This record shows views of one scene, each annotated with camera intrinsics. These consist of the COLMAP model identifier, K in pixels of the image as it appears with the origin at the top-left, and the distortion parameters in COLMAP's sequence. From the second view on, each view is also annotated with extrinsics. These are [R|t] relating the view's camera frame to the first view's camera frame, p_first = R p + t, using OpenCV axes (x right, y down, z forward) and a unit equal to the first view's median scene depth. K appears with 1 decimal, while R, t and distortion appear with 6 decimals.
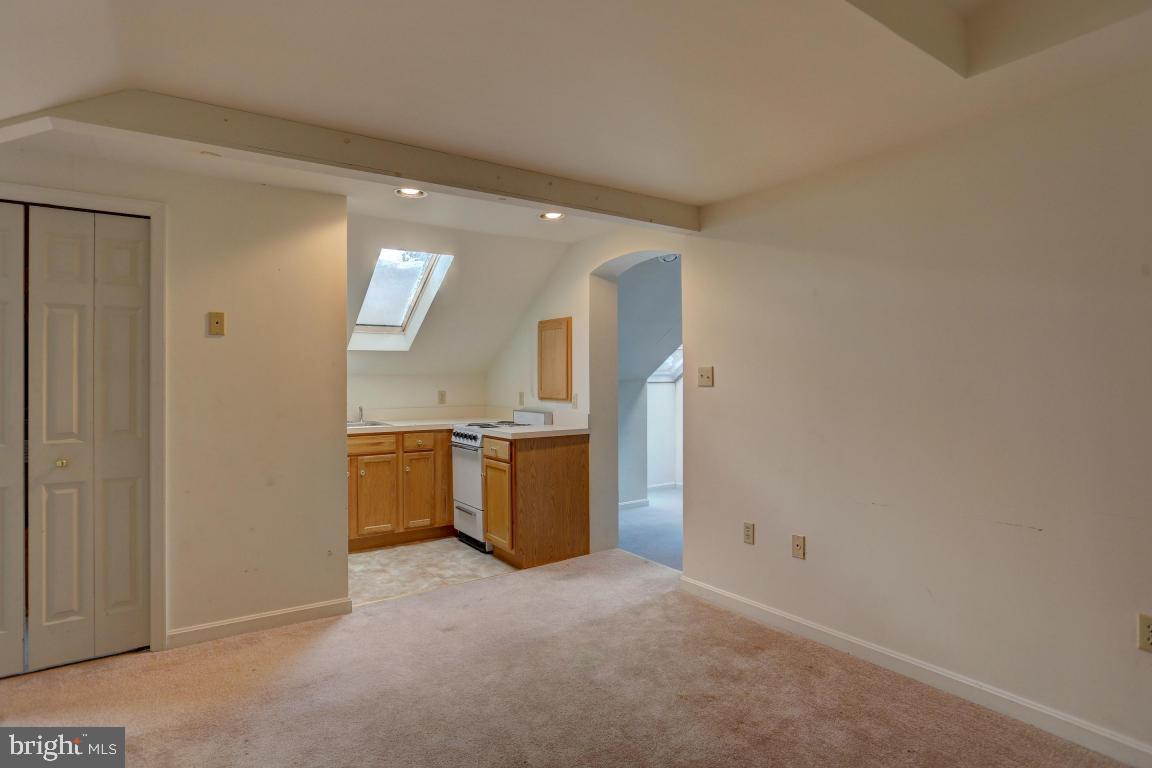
lens RADIAL K [[609.4, 0, 575.1], [0, 609.4, 376.2], [0, 0, 1]] dist [-0.062430, 0.034394]
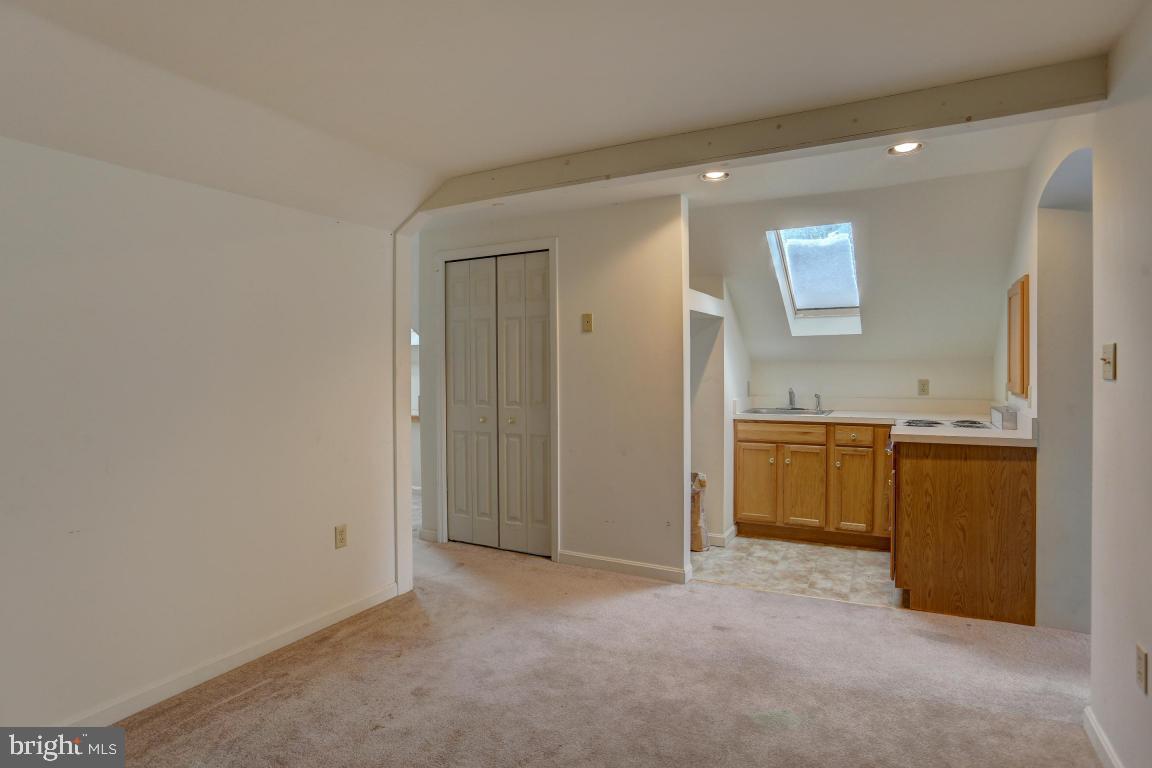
lens RADIAL K [[609.4, 0, 575.1], [0, 609.4, 376.2], [0, 0, 1]] dist [-0.062430, 0.034394]
pose [[0.461923, 0.014848, -0.886796, 0.390334], [0.007526, 0.999758, 0.020660, -0.000652], [0.886888, -0.016217, 0.461700, 0.268143]]
